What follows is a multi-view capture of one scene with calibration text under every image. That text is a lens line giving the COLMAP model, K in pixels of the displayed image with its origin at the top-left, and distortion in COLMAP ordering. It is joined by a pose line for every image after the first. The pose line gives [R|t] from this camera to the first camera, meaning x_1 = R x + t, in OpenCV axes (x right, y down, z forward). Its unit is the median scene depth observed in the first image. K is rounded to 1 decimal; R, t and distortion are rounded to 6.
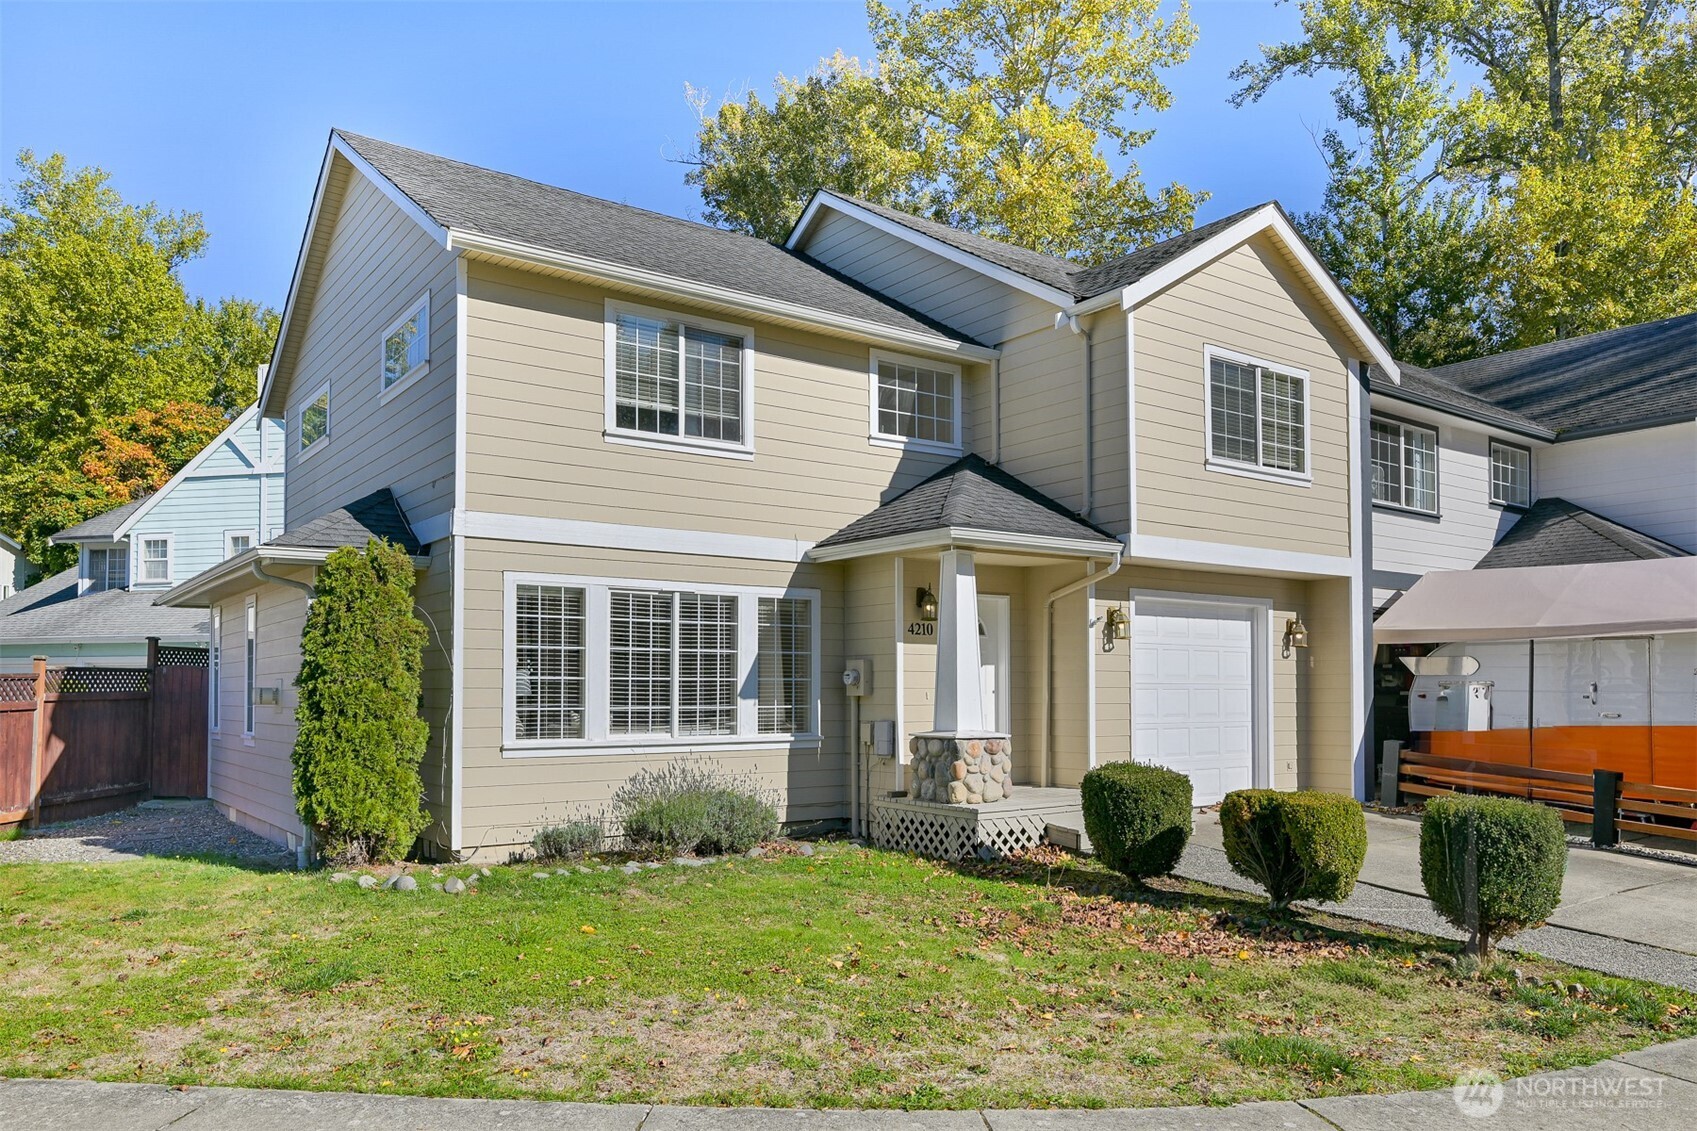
lens RADIAL K [[1246.1, 0, 848.8], [0, 1246.1, 657.8], [0, 0, 1]] dist [0.002507, 0.000446]
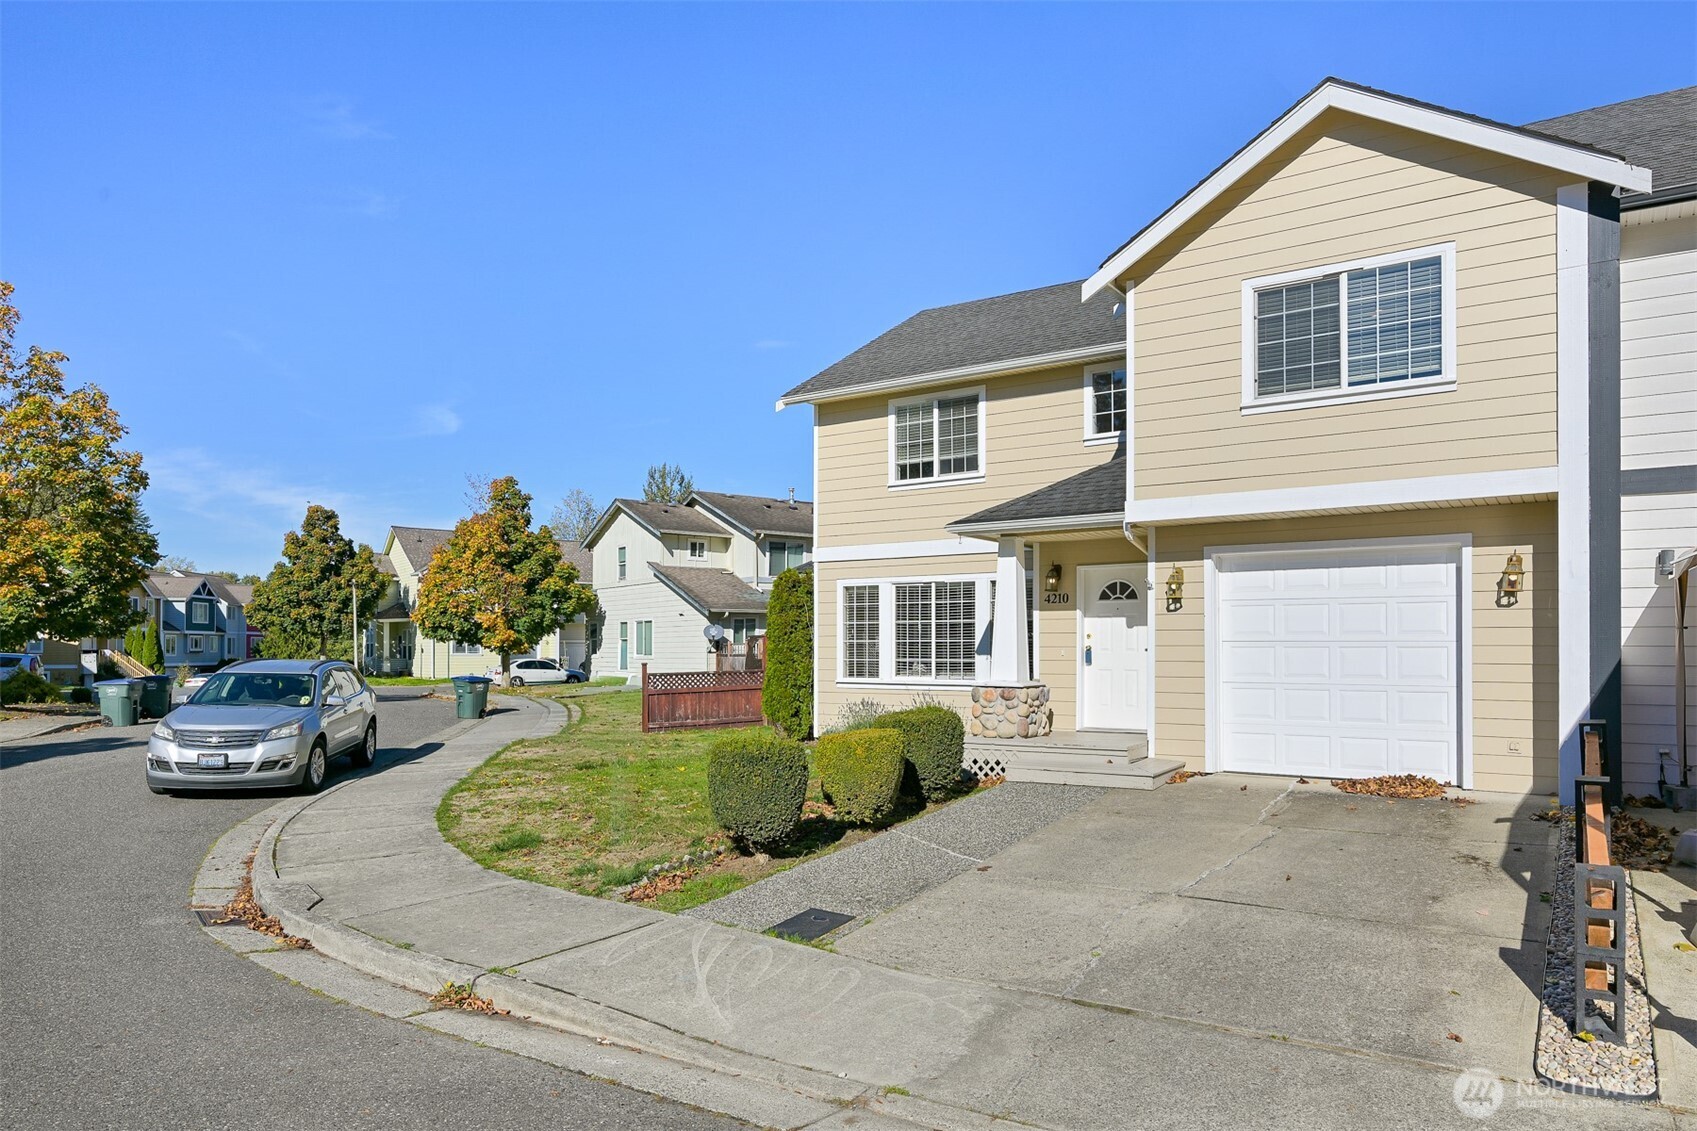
lens RADIAL K [[1087.1, 0, 851.8], [0, 1087.1, 645.0], [0, 0, 1]] dist [-0.003030, 0.001024]
pose [[0.311458, -0.000551, -0.950260, 1.046002], [0.026996, 0.999601, 0.008269, 0.008615], [0.949876, -0.028228, 0.311349, 0.492367]]
